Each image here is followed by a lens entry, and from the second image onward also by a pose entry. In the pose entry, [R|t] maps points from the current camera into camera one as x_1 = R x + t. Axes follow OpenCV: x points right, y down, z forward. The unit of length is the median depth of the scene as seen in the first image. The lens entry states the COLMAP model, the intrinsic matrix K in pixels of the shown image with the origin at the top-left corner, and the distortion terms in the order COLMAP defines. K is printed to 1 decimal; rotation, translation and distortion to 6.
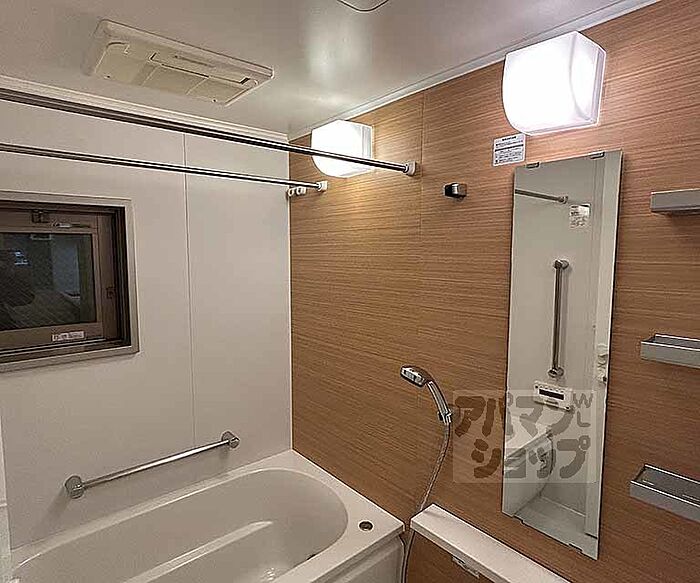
lens RADIAL K [[409.8, 0, 350.0], [0, 409.8, 291.5], [0, 0, 1]] dist [0.002304, 0.003700]
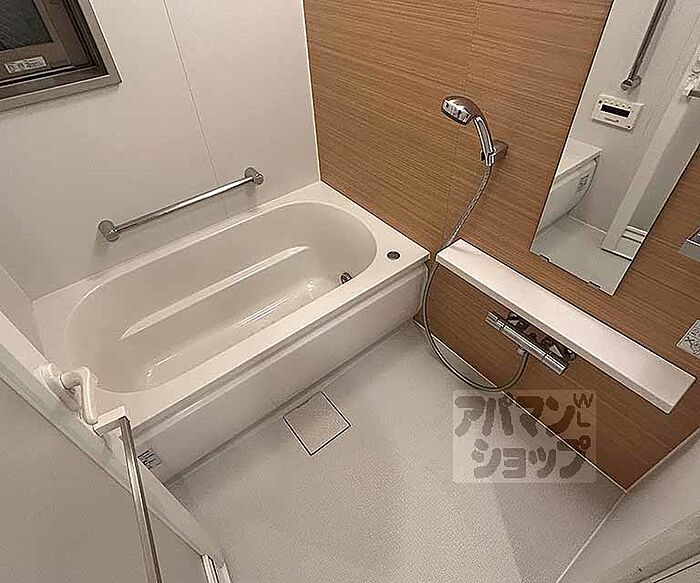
lens RADIAL K [[409.8, 0, 350.0], [0, 409.8, 291.5], [0, 0, 1]] dist [0.002304, 0.003700]
pose [[0.997135, 0.014060, -0.074323, 0.008150], [0.035148, 0.783928, 0.619856, -0.016758], [0.066979, -0.620693, 0.781188, 0.116290]]
